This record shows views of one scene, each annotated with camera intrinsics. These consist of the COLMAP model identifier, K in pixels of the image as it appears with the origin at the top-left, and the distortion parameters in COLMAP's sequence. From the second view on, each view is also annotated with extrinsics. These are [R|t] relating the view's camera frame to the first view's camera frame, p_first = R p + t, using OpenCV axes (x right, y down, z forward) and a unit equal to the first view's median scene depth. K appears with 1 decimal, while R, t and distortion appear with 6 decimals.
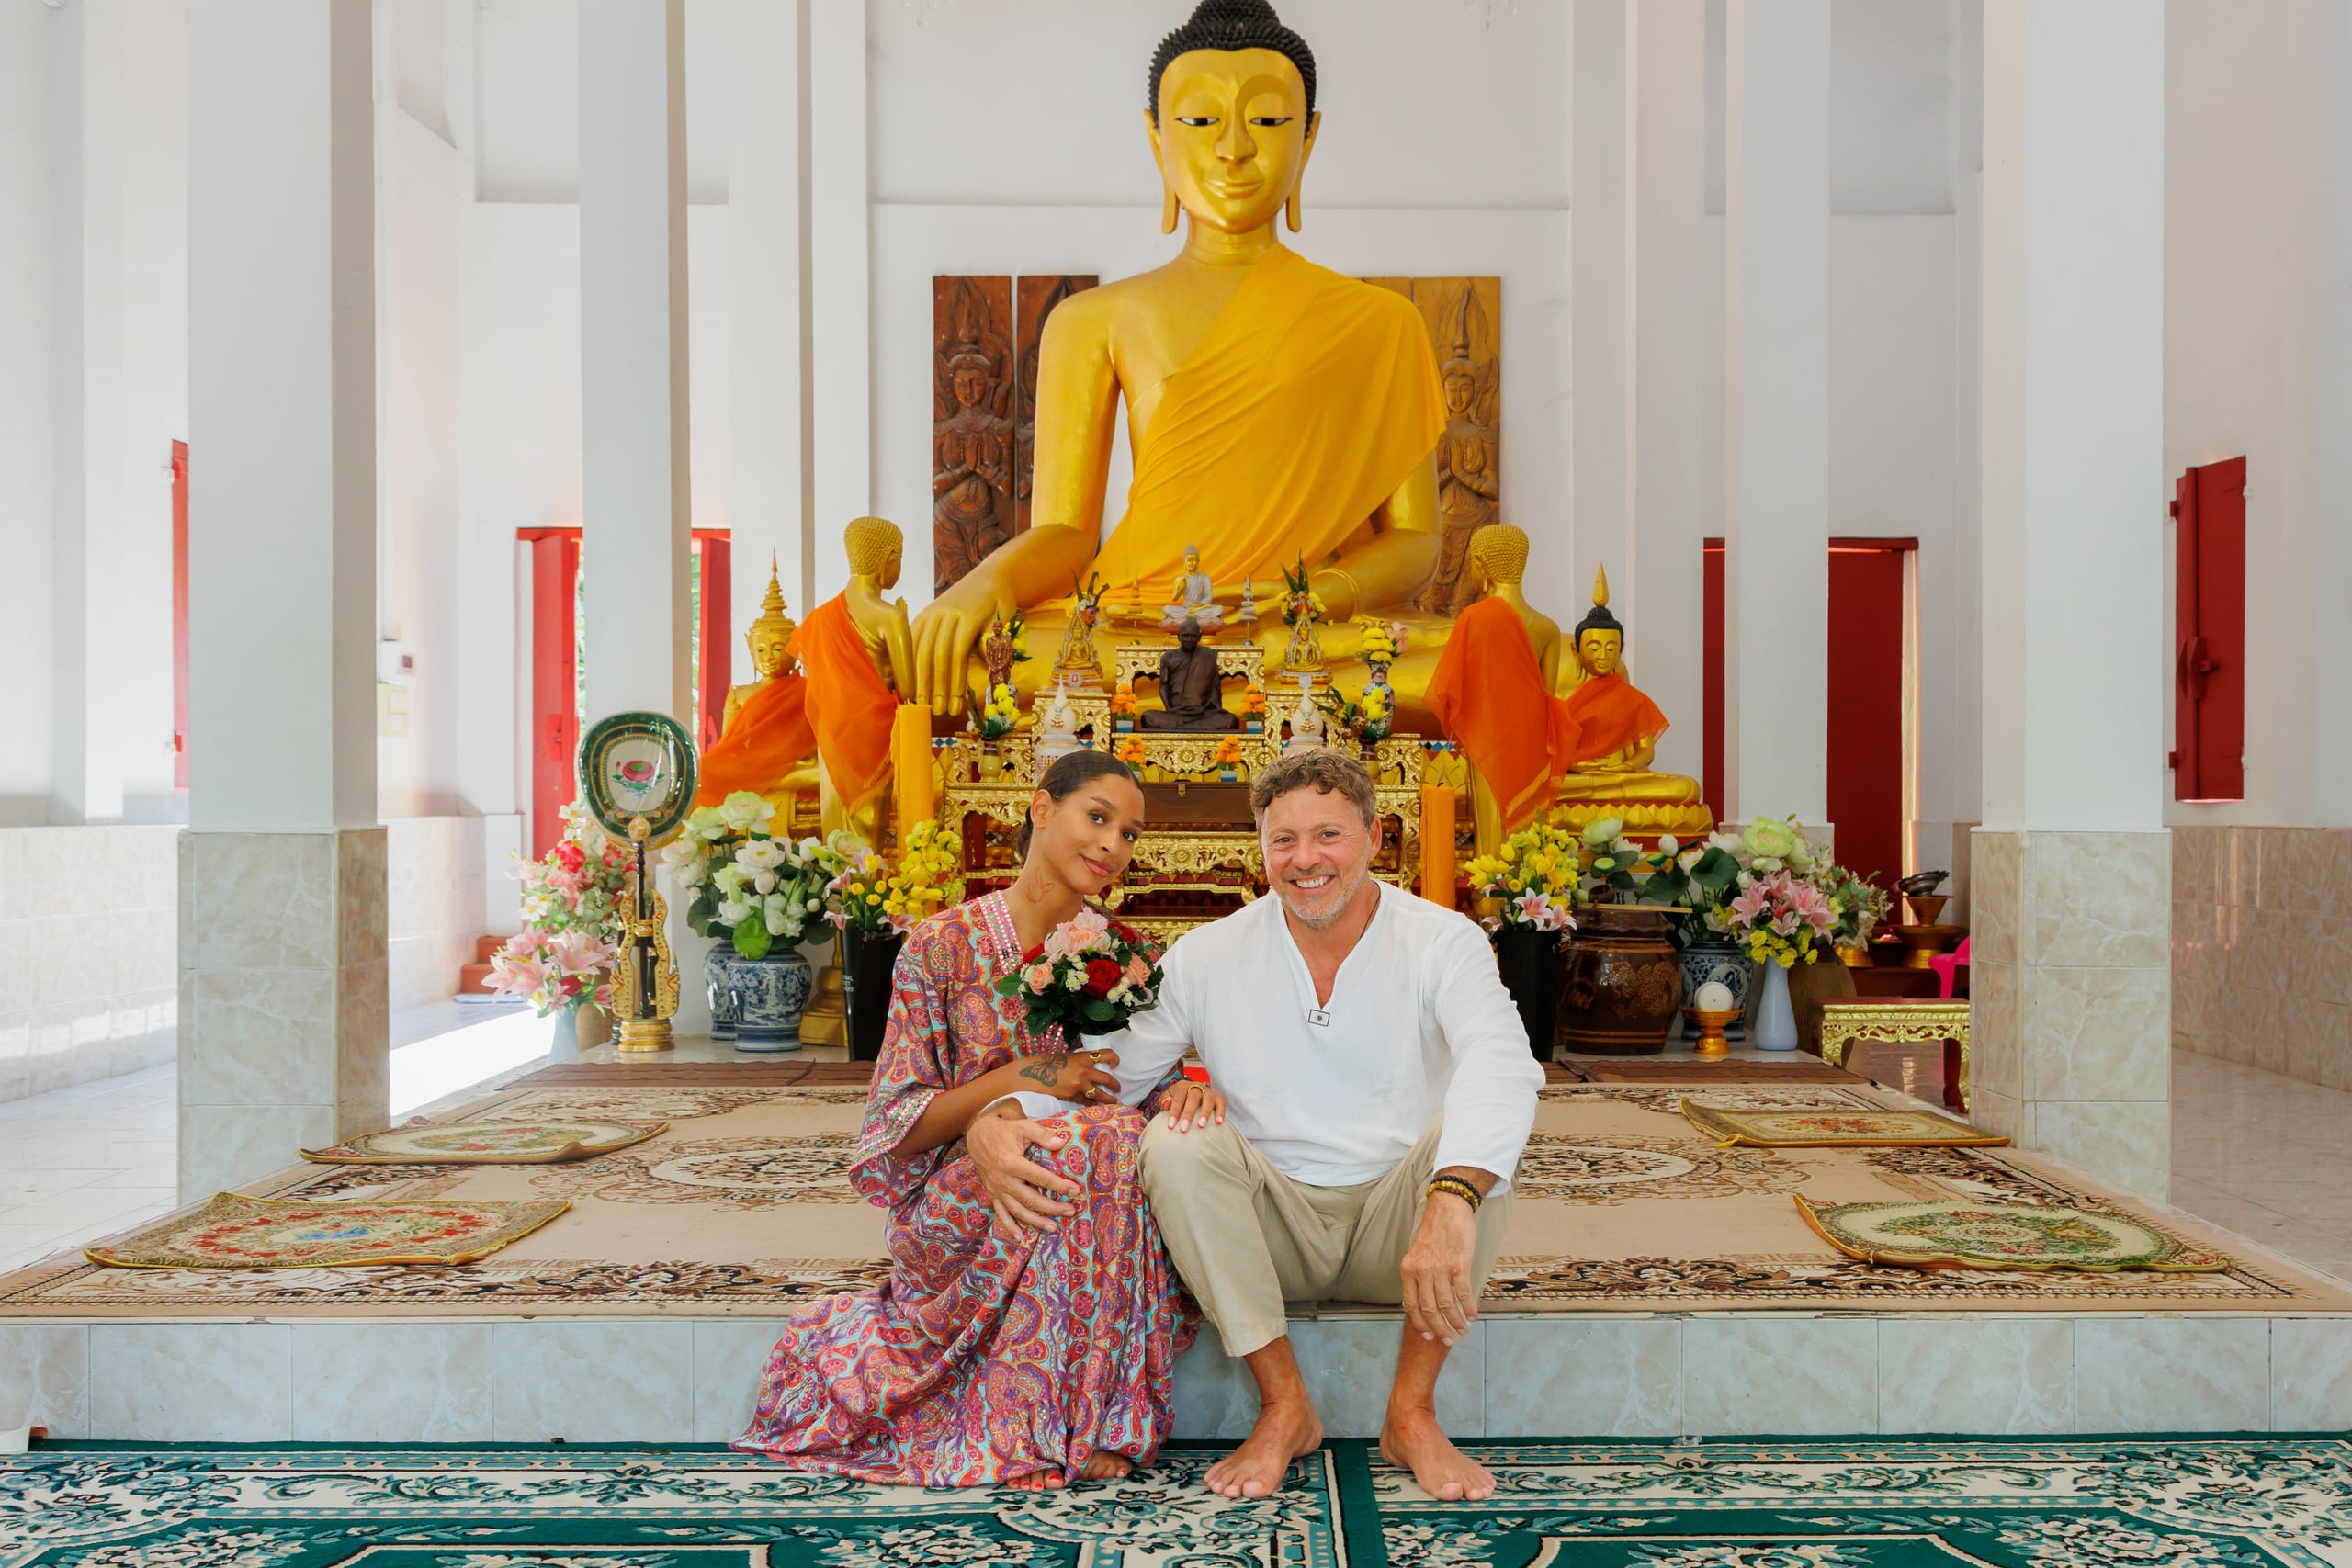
lens RADIAL K [[2208.8, 0, 1228.2], [0, 2208.8, 793.9], [0, 0, 1]] dist [0.018794, 0.000513]
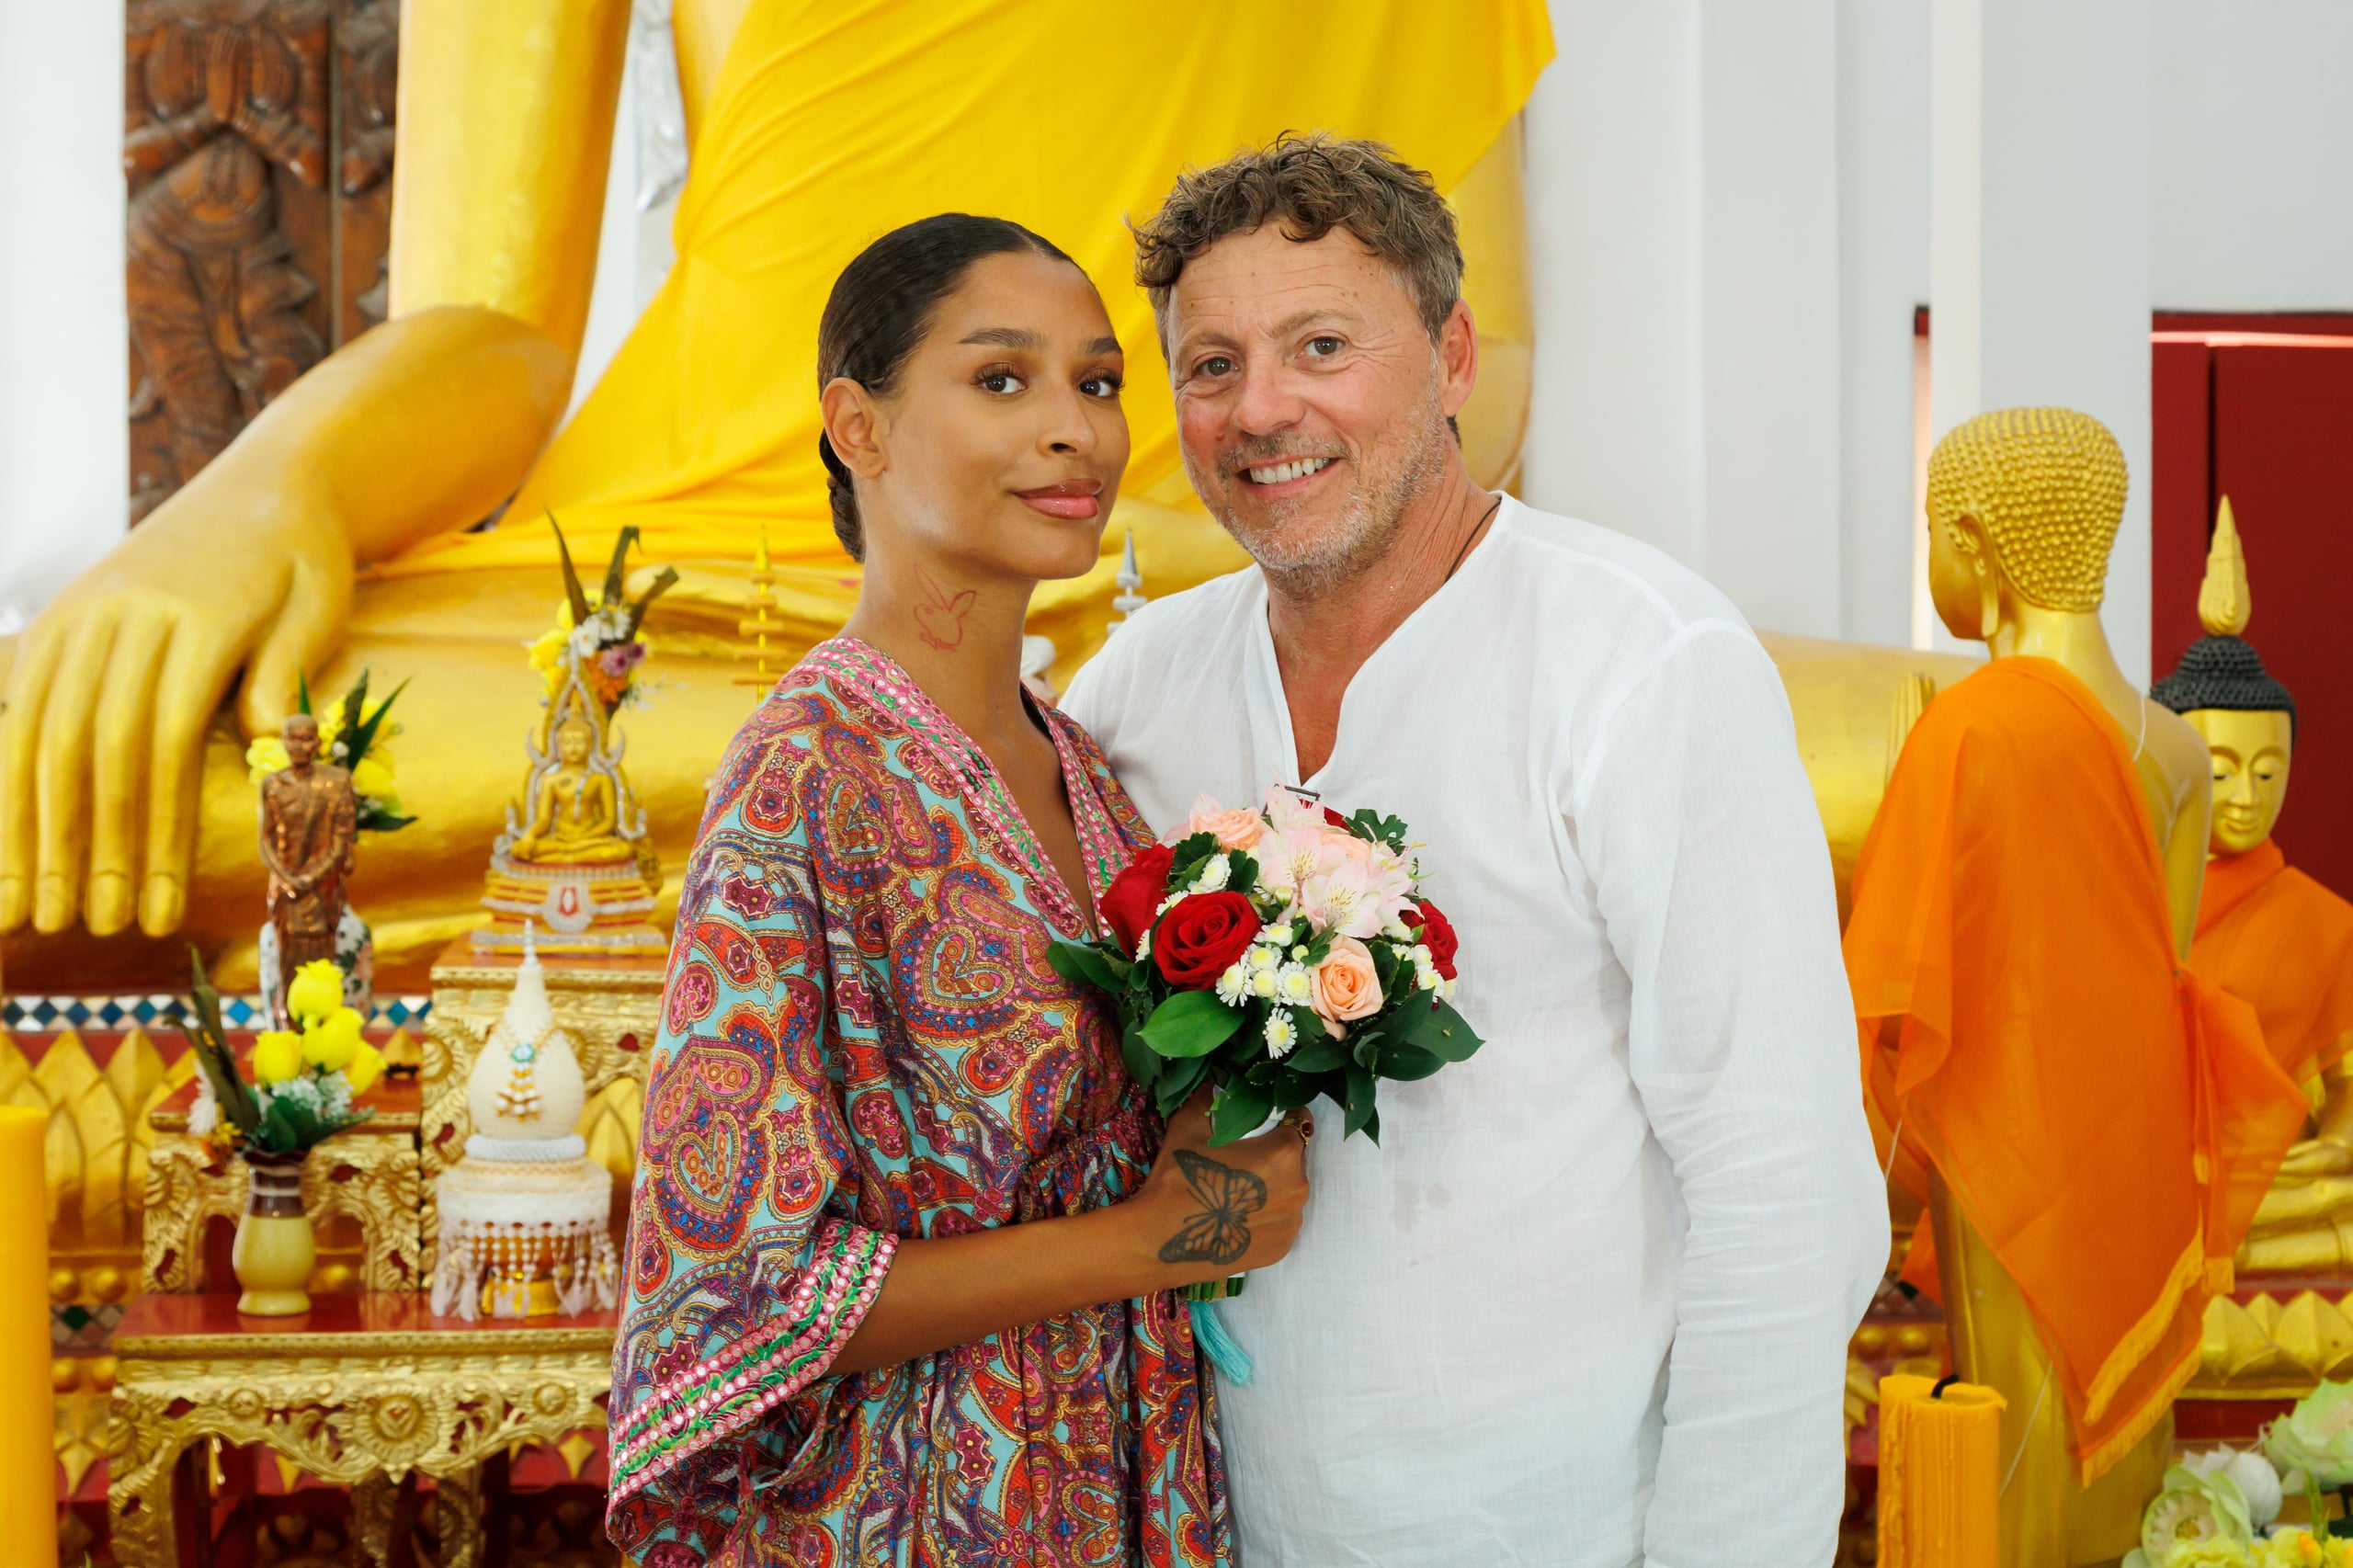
lens RADIAL K [[4023.9, 0, 1213.0], [0, 4023.9, 668.1], [0, 0, 1]] dist [0.015439, 0.000000]
pose [[0.992402, -0.001548, 0.123028, -0.049346], [0.001801, 0.999996, -0.001943, -0.081070], [-0.123025, 0.002150, 0.992401, 0.449394]]
